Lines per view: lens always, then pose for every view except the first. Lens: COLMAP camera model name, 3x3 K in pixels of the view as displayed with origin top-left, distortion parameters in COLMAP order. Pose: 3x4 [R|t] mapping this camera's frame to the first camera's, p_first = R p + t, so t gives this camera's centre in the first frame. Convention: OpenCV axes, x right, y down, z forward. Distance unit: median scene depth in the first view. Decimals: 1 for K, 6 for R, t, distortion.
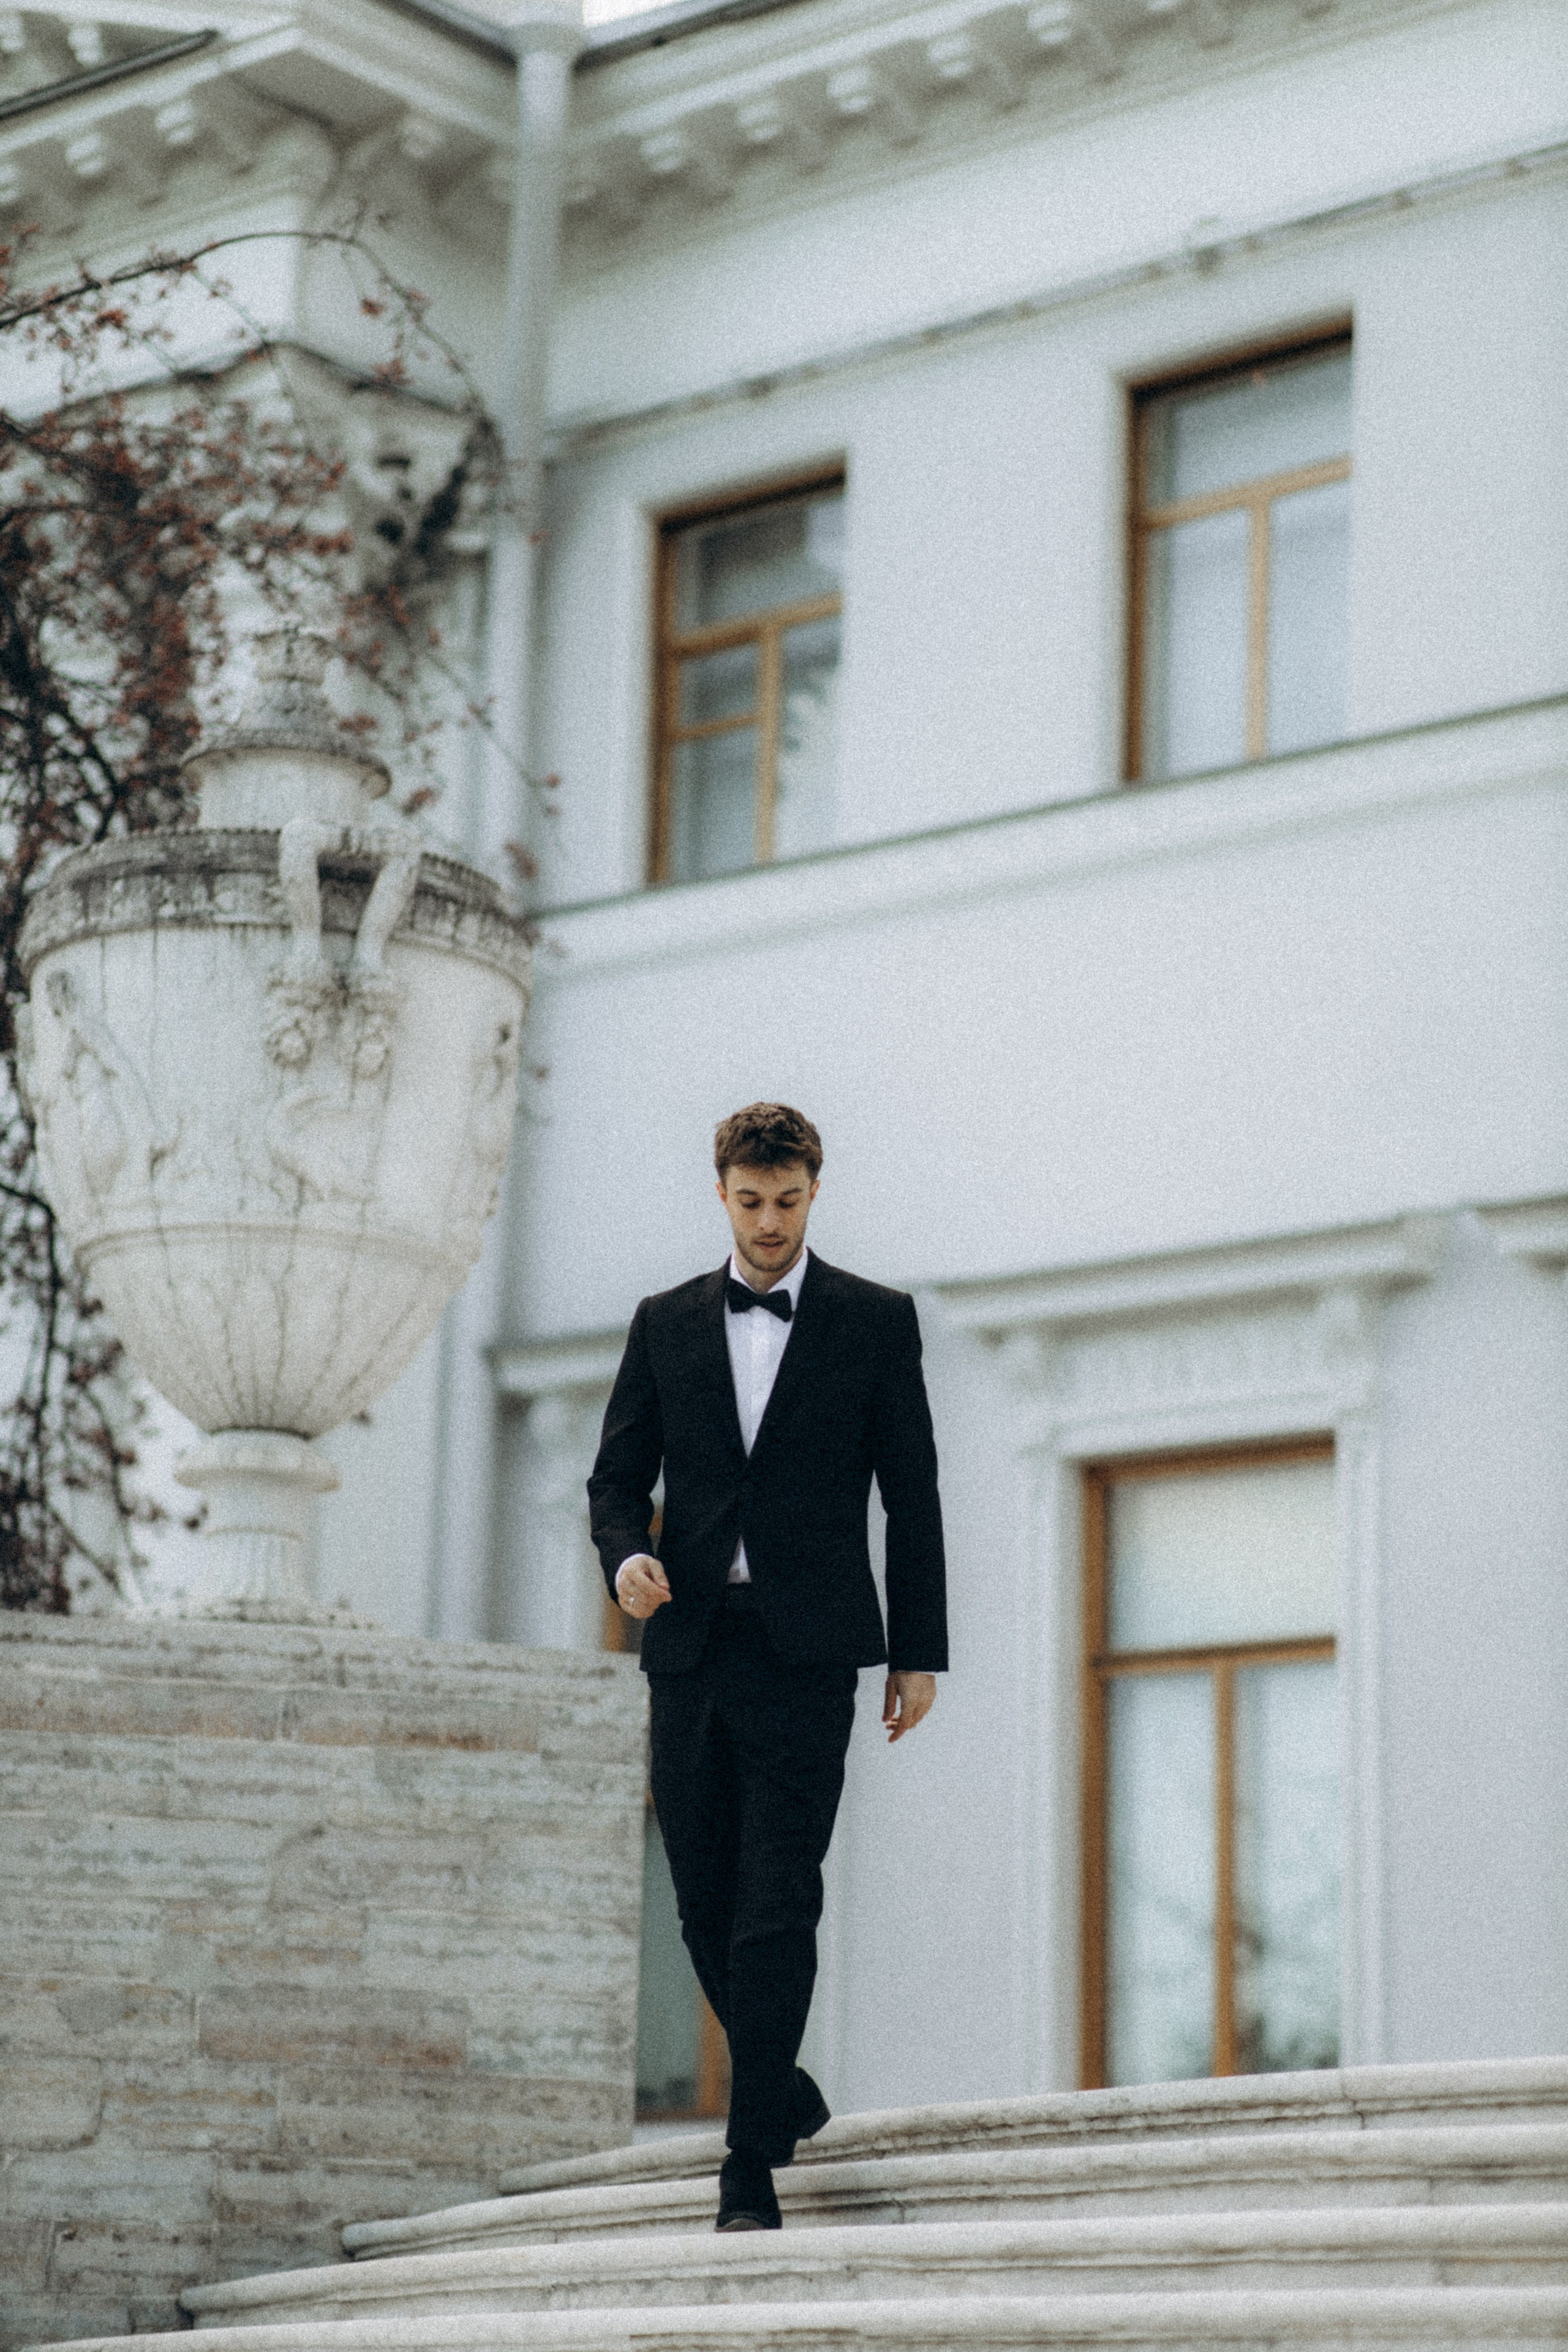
lens RADIAL K [[5926.4, 0, 784.4], [0, 5926.4, 1034.2], [0, 0, 1]] dist [1.466874, 0.128999]
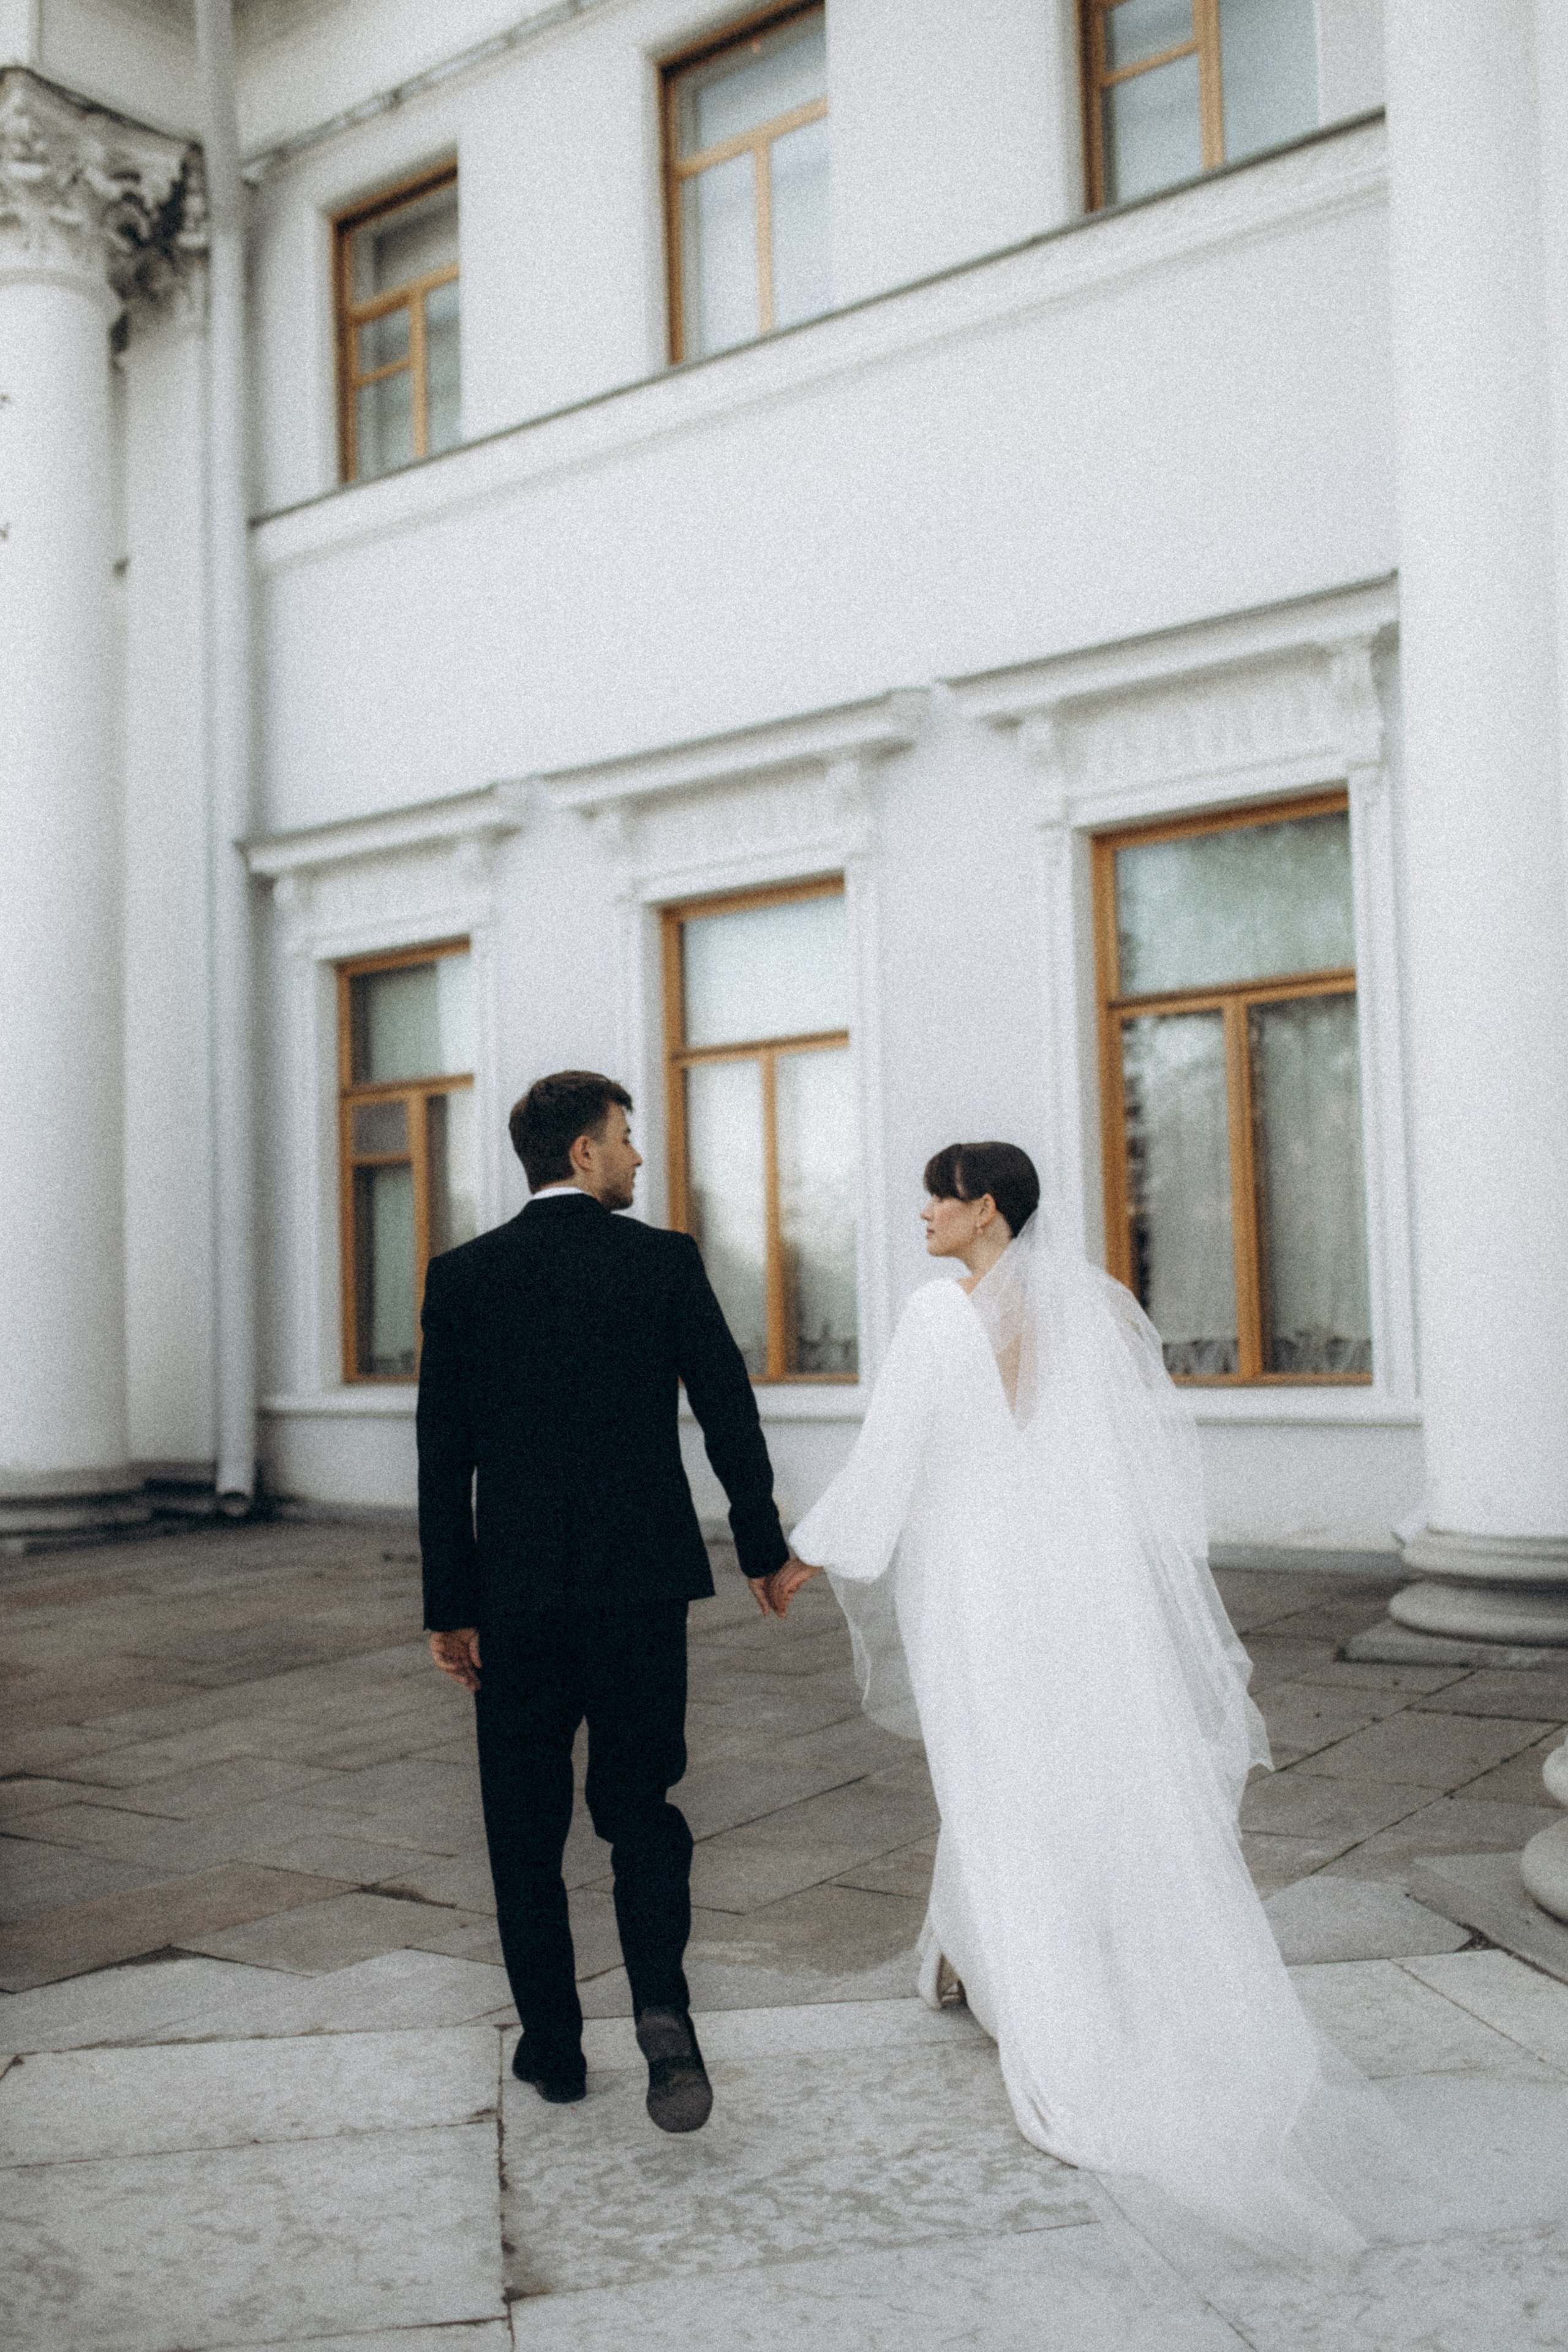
lens RADIAL K [[2300.5, 0, 784.0], [0, 2300.5, 1176.0], [0, 0, 1]] dist [-0.009109, -0.002721]
pose [[0.997924, -0.054896, 0.033686, 0.054236], [0.047149, 0.978953, 0.198566, 0.029426], [-0.043877, -0.196565, 0.979509, 0.473482]]
